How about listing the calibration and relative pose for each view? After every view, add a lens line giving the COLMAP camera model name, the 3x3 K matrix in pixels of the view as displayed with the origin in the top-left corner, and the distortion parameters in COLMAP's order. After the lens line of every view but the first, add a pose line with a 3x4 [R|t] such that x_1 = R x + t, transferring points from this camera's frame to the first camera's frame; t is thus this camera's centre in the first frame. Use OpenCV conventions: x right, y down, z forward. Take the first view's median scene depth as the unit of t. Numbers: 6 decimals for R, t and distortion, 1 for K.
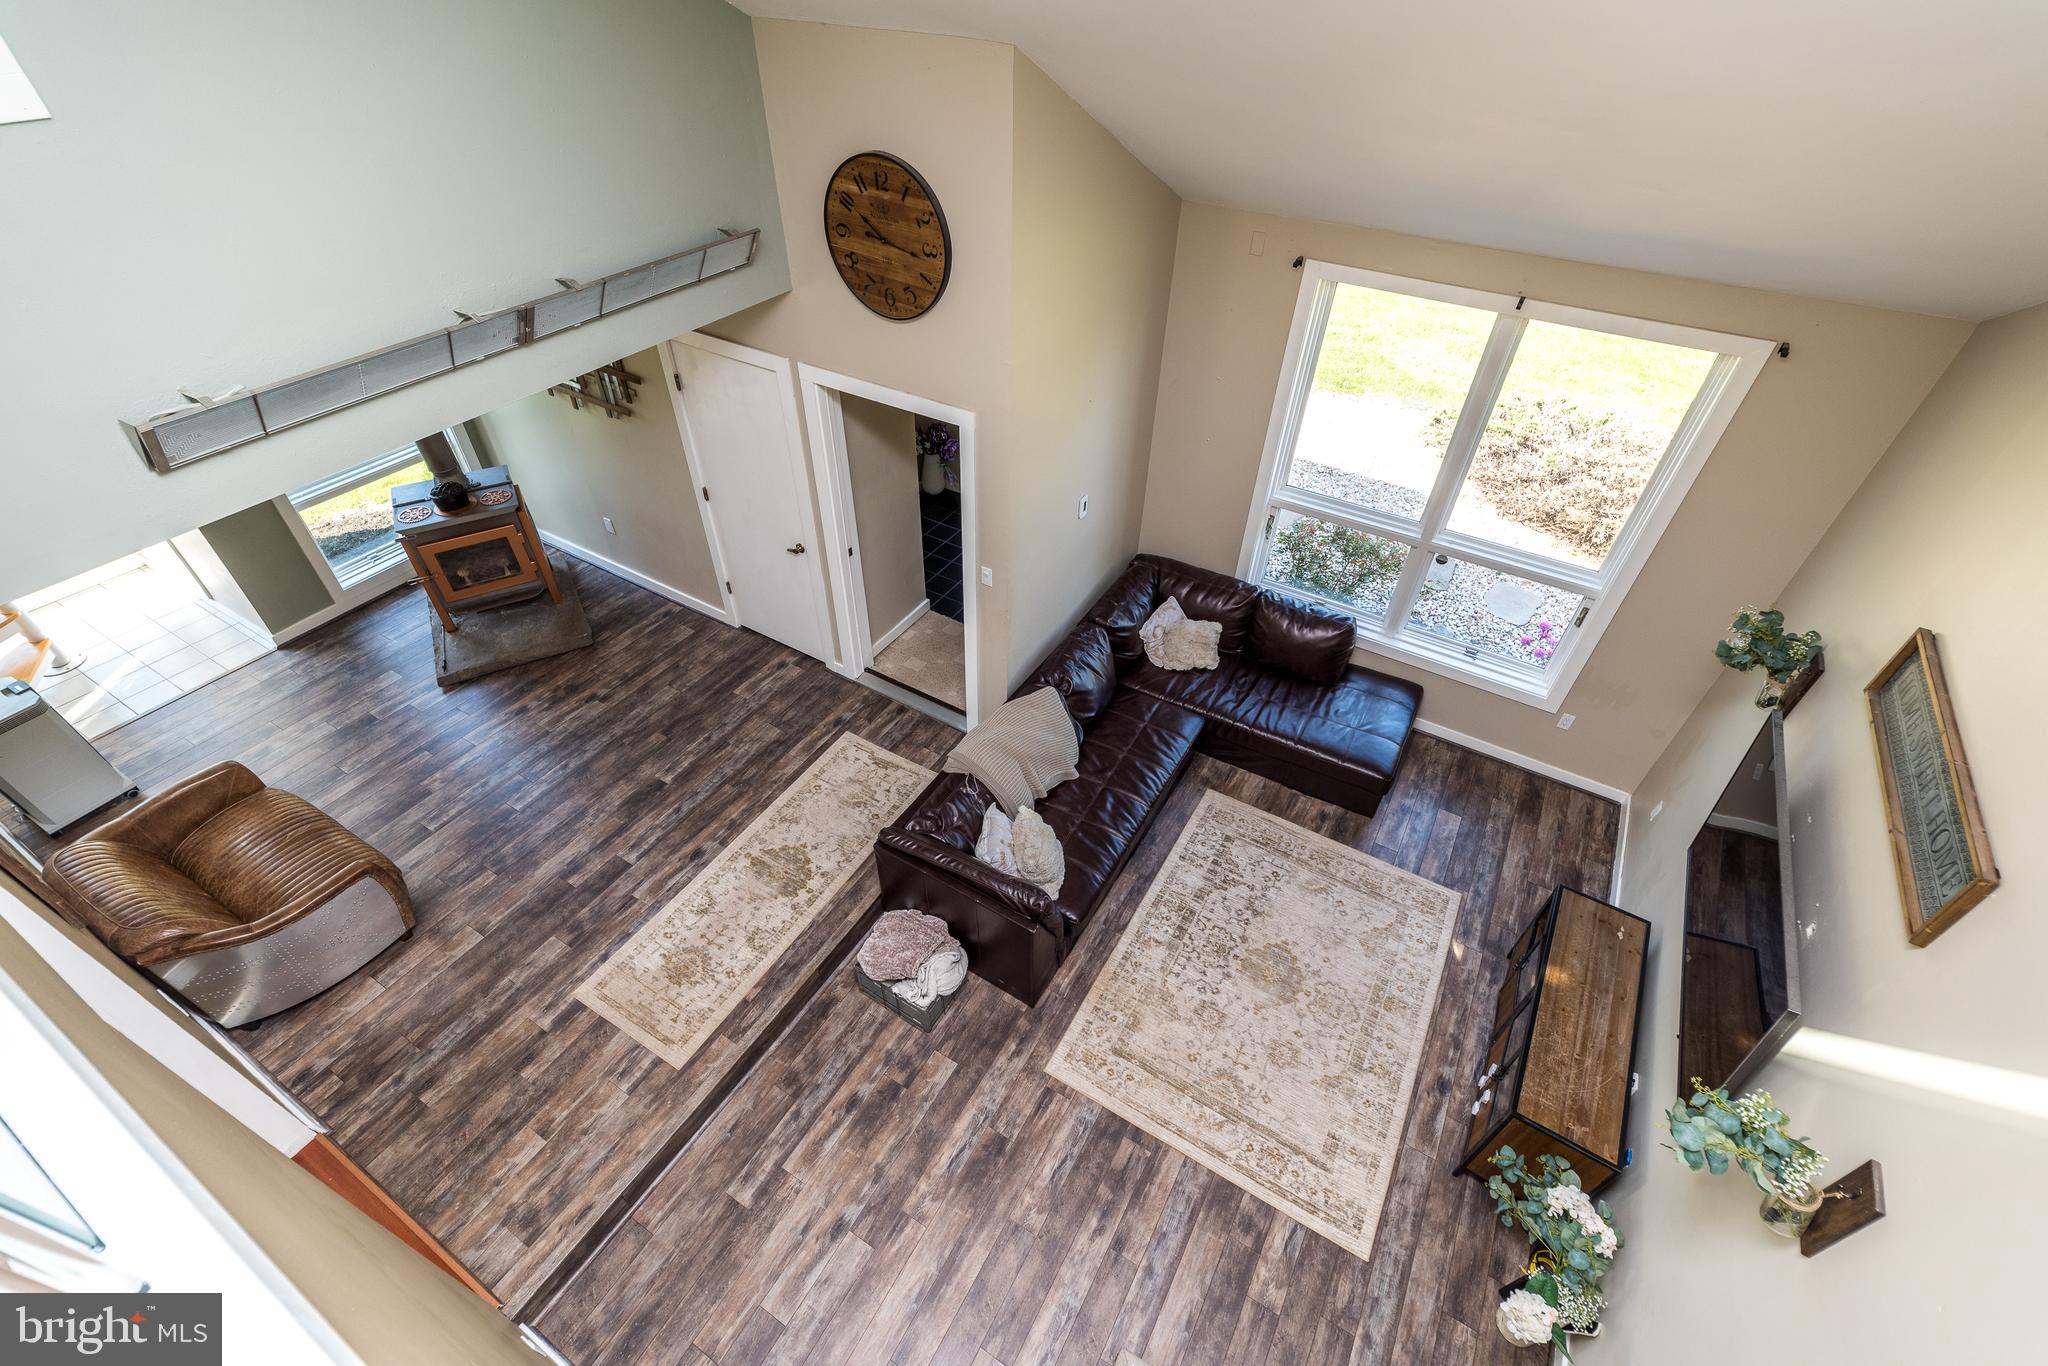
lens RADIAL K [[893.6, 0, 1019.0], [0, 893.6, 706.3], [0, 0, 1]] dist [-0.000190, 0.001627]
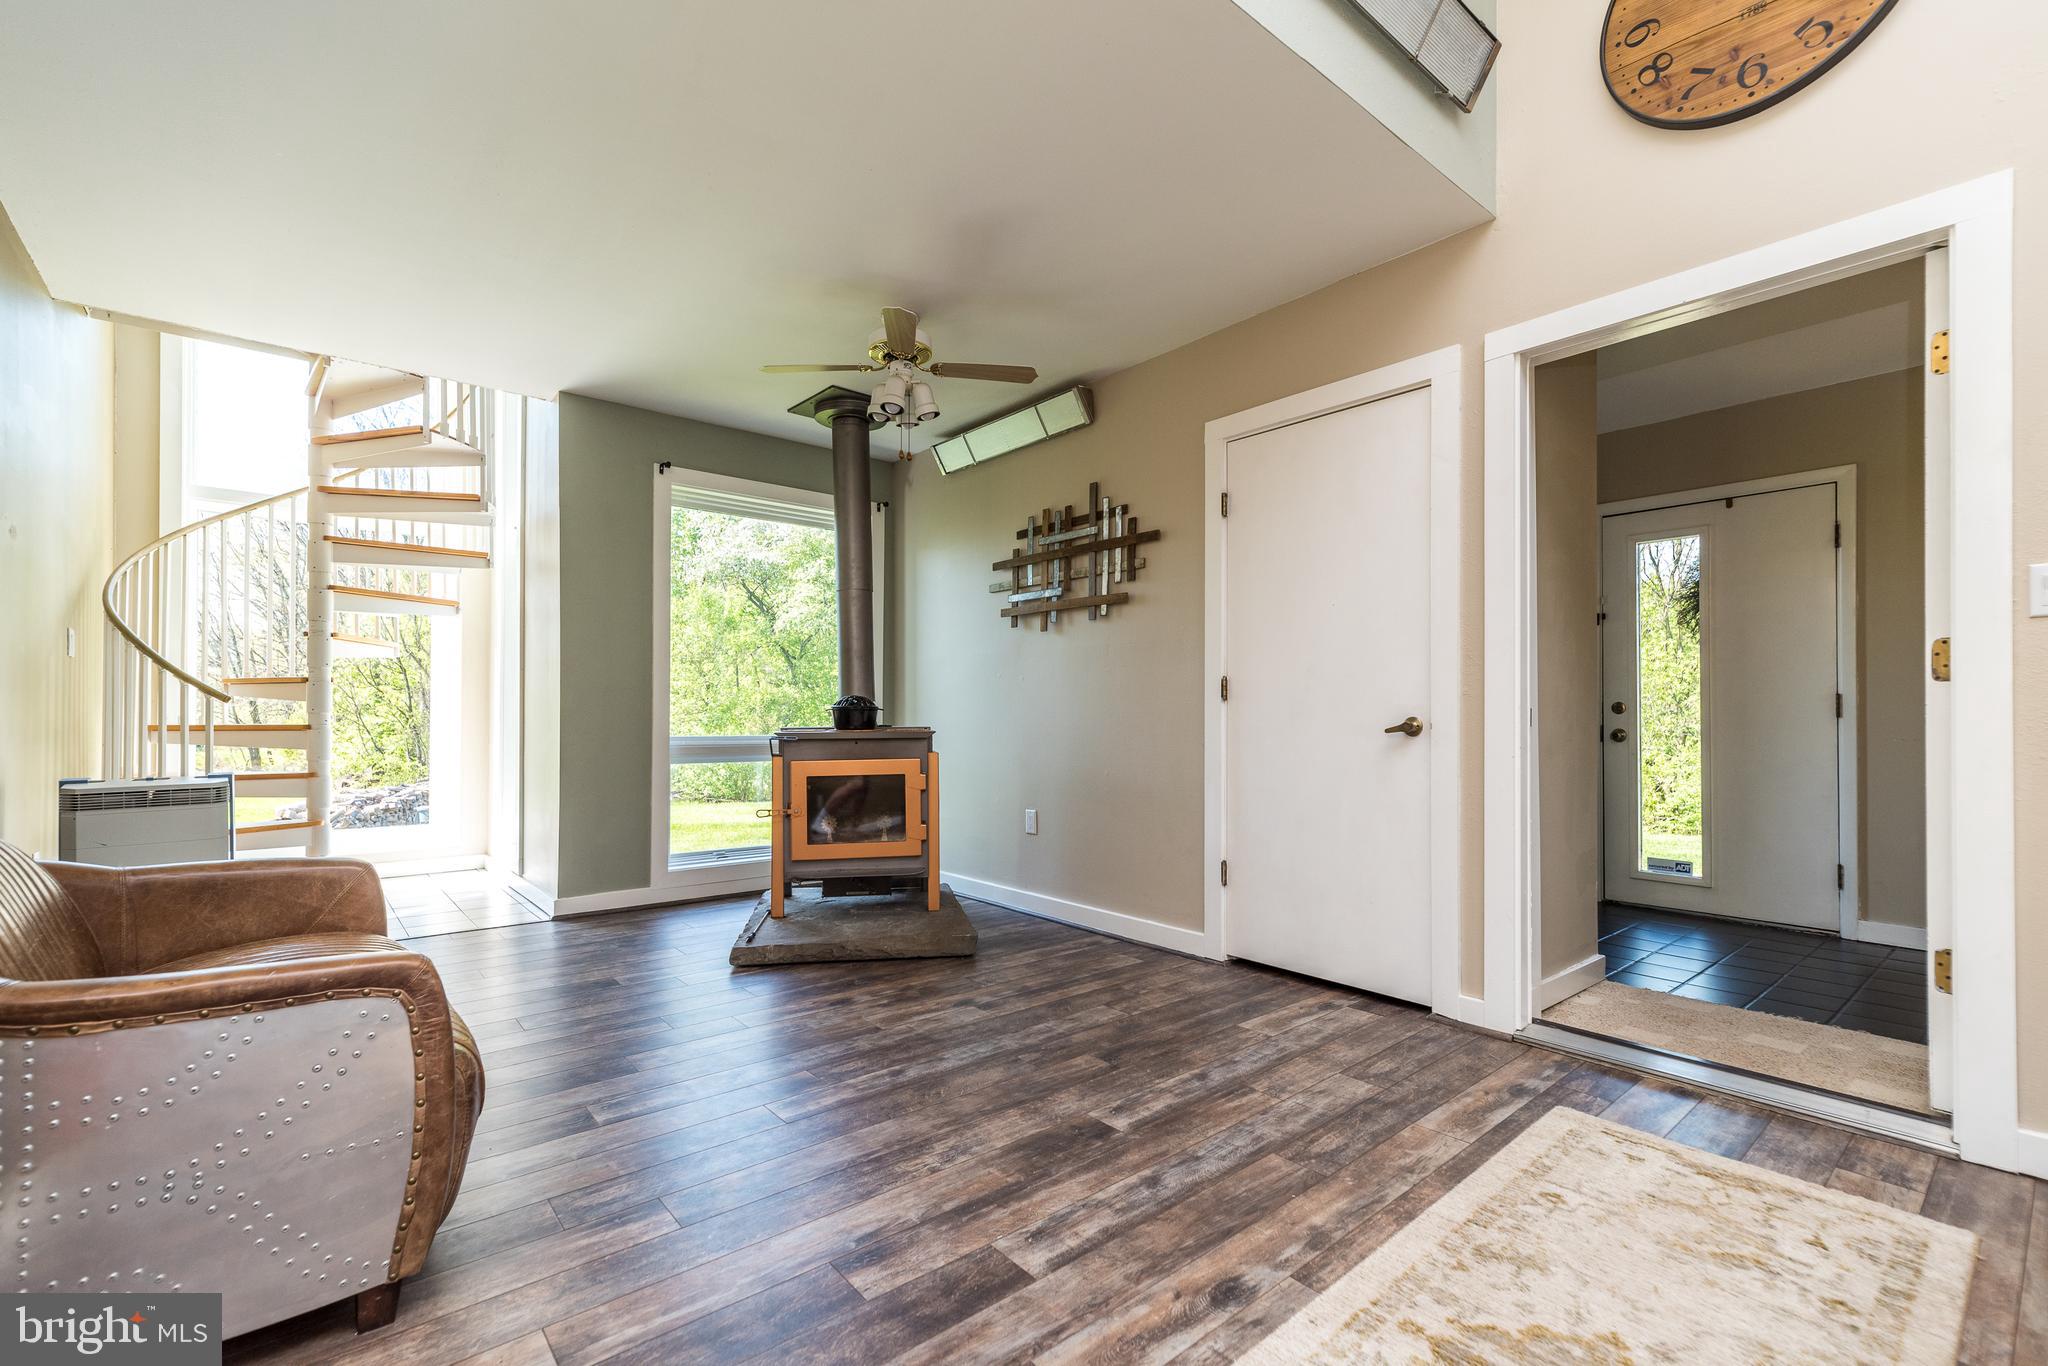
lens RADIAL K [[893.6, 0, 1007.1], [0, 893.6, 706.3], [0, 0, 1]] dist [-0.000190, 0.001627]
pose [[0.941942, -0.019229, -0.335225, -0.329803], [-0.217369, 0.726009, -0.652428, 0.241565], [0.255922, 0.687417, 0.679678, 0.634496]]
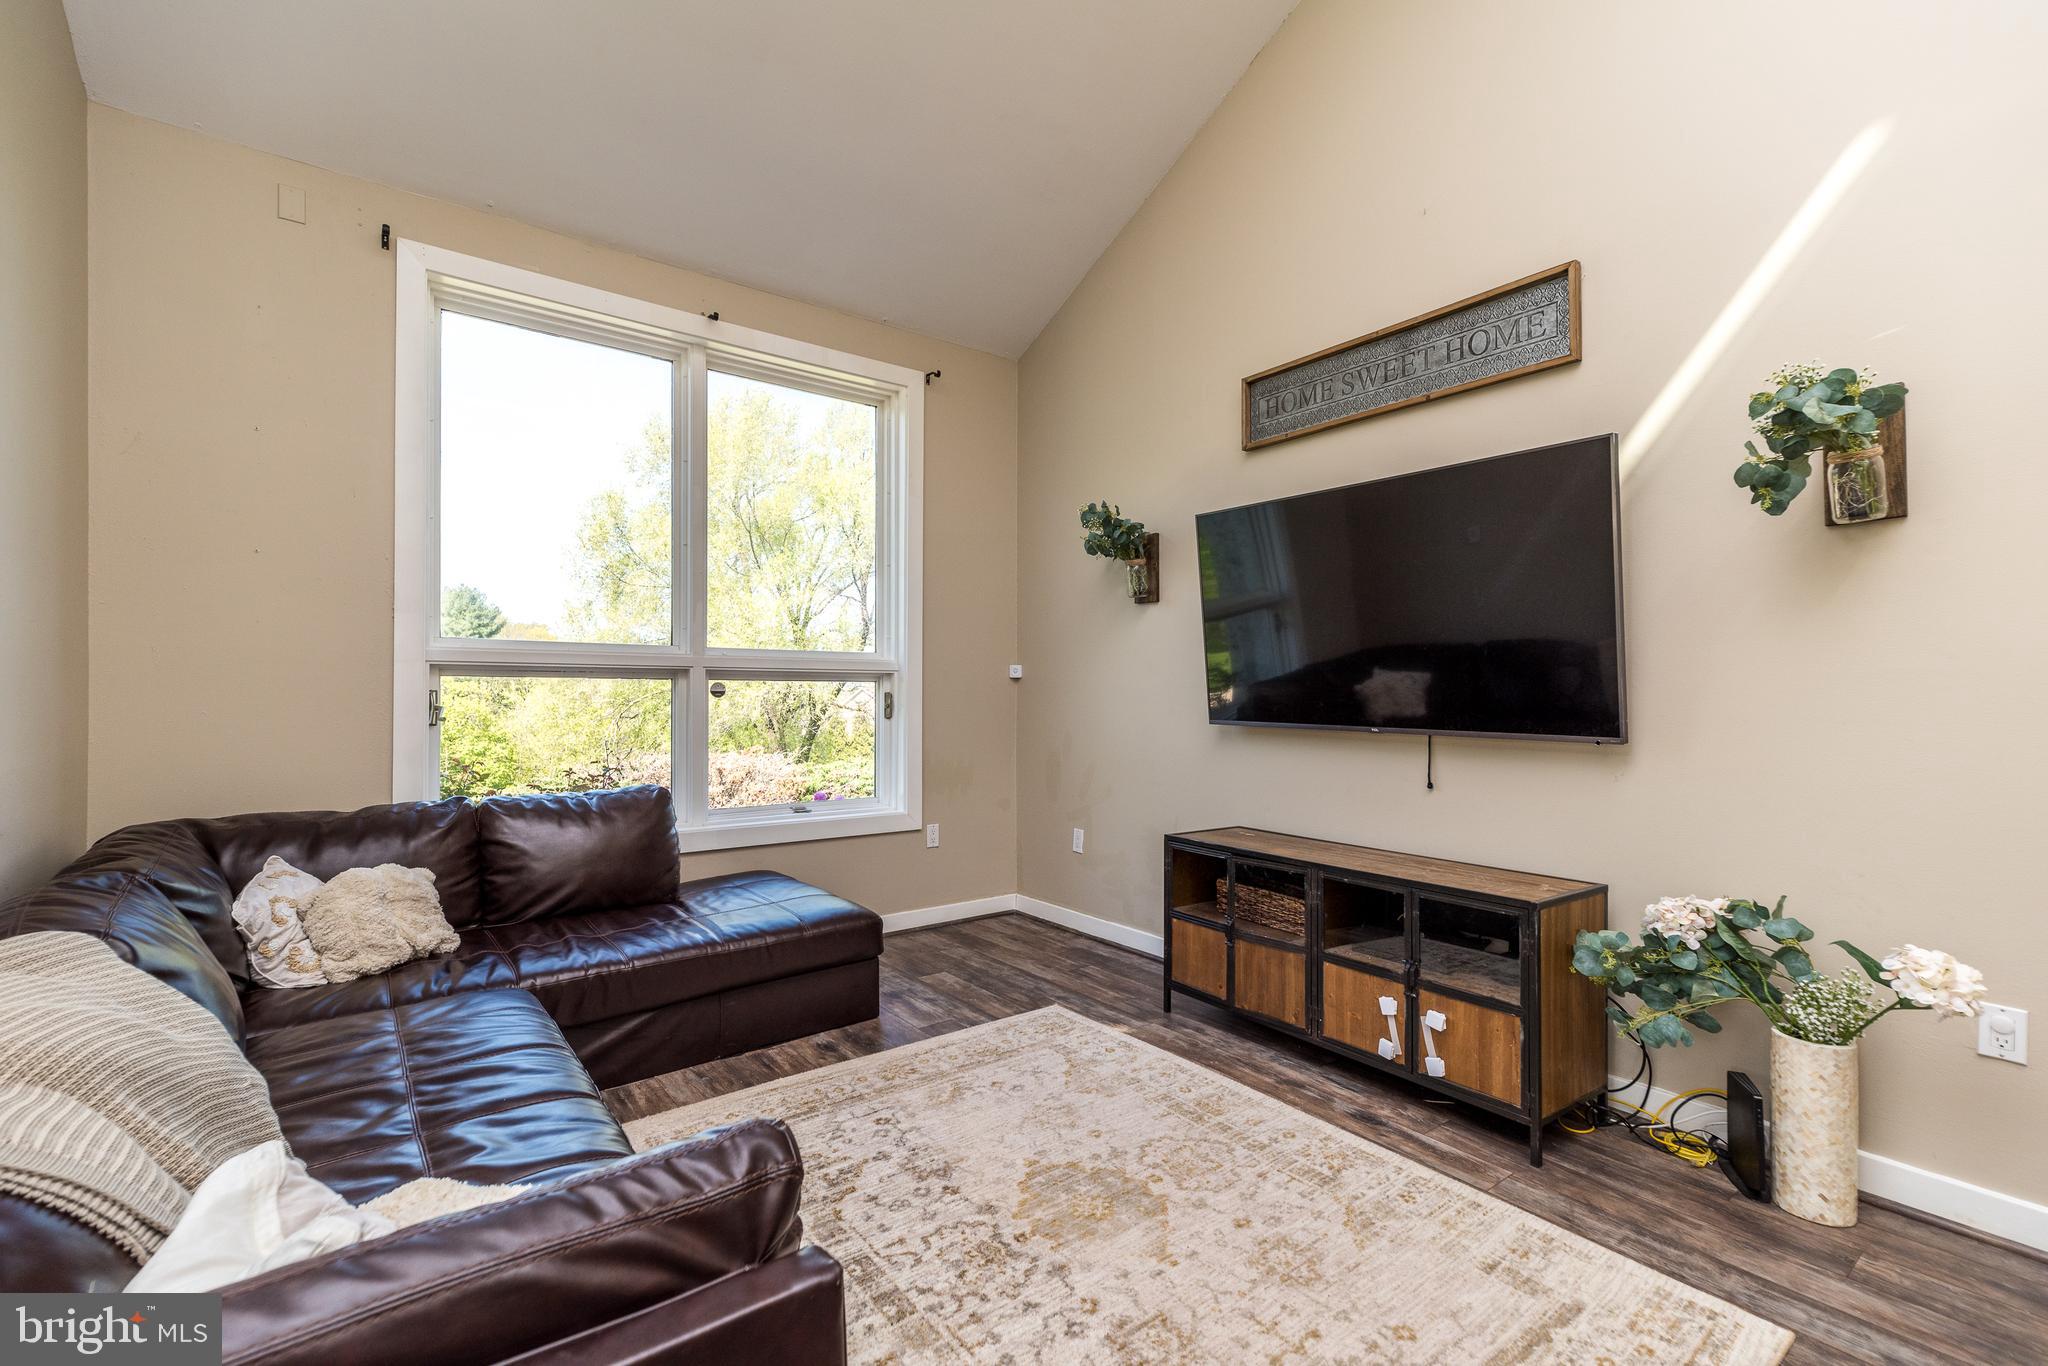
lens RADIAL K [[893.6, 0, 1033.6], [0, 893.6, 686.2], [0, 0, 1]] dist [-0.000190, 0.001627]
pose [[0.368034, -0.010953, 0.929748, -0.119680], [0.637940, 0.730436, -0.243919, 0.194442], [-0.676450, 0.682893, 0.275813, 0.692045]]
